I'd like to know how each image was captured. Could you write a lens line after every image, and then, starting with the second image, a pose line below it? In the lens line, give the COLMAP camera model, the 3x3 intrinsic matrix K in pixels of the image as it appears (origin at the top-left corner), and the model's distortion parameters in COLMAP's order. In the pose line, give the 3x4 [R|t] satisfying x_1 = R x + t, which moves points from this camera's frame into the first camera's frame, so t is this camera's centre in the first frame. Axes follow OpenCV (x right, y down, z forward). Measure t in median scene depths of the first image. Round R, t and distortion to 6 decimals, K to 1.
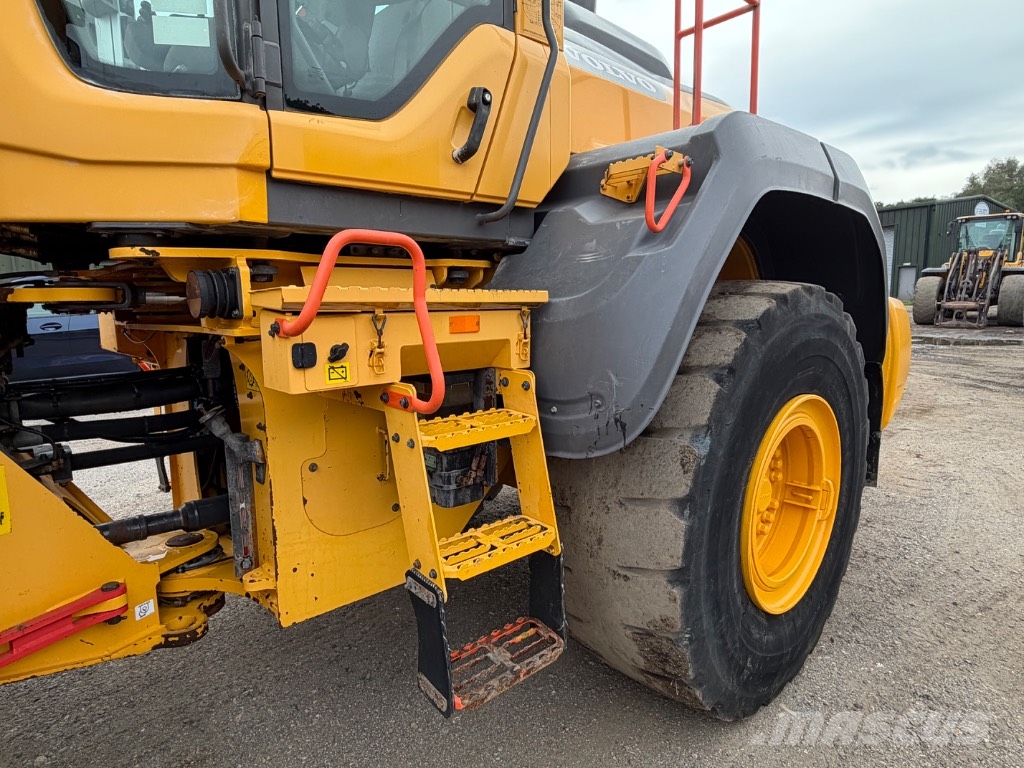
lens RADIAL K [[603.9, 0, 506.9], [0, 603.9, 384.7], [0, 0, 1]] dist [-0.003154, 0.000813]
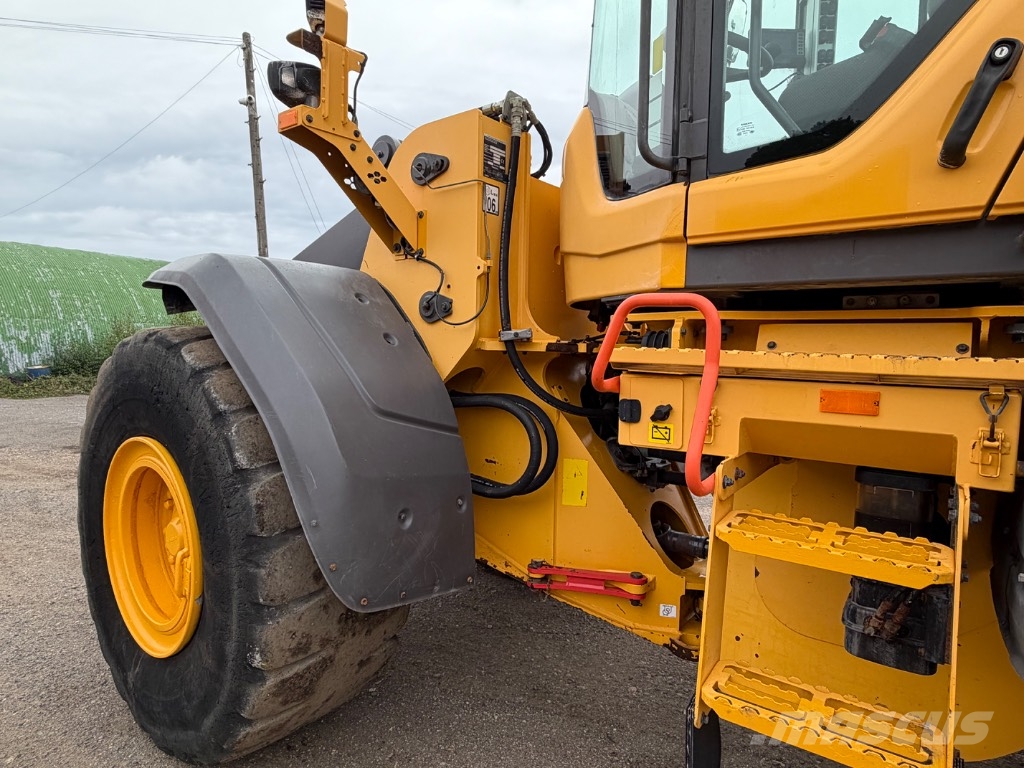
lens RADIAL K [[603.9, 0, 506.9], [0, 603.9, 384.7], [0, 0, 1]] dist [-0.003154, 0.000813]
pose [[0.190654, 0.082156, -0.978213, 0.558545], [-0.155175, 0.986485, 0.052607, -0.096536], [0.969315, 0.141765, 0.200826, 0.463905]]
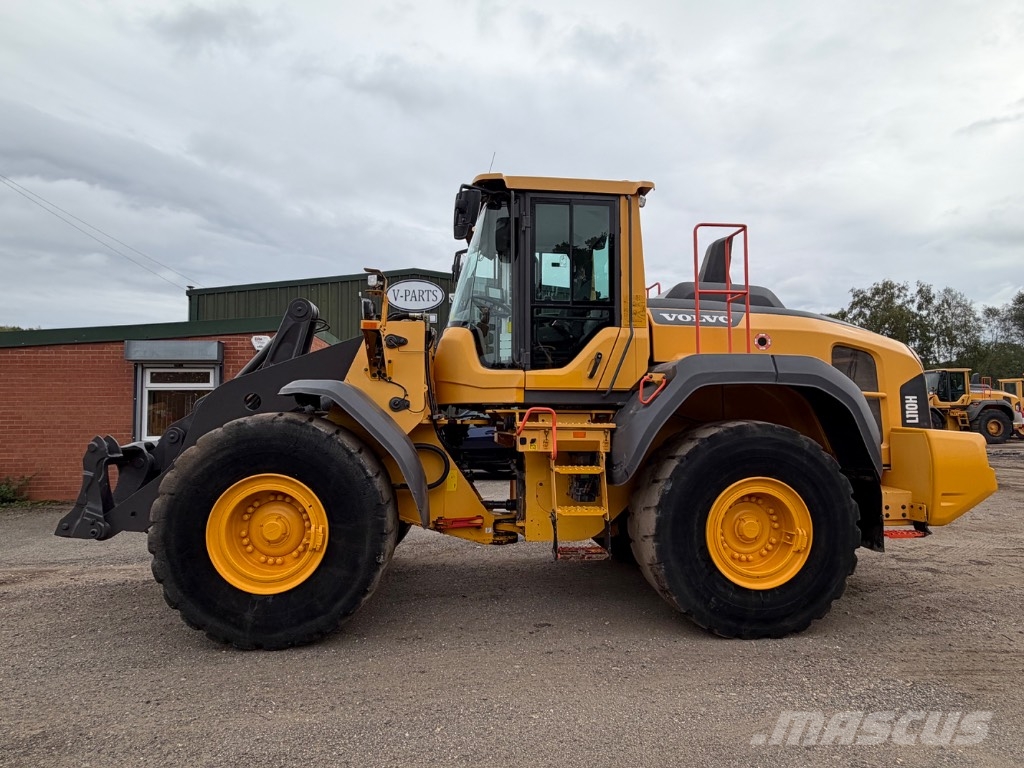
lens RADIAL K [[603.9, 0, 506.9], [0, 603.9, 384.7], [0, 0, 1]] dist [-0.003154, 0.000813]
pose [[0.803015, -0.013525, -0.595805, 1.437691], [-0.100069, 0.982488, -0.157174, 0.164077], [0.587497, 0.185835, 0.787599, -1.619786]]
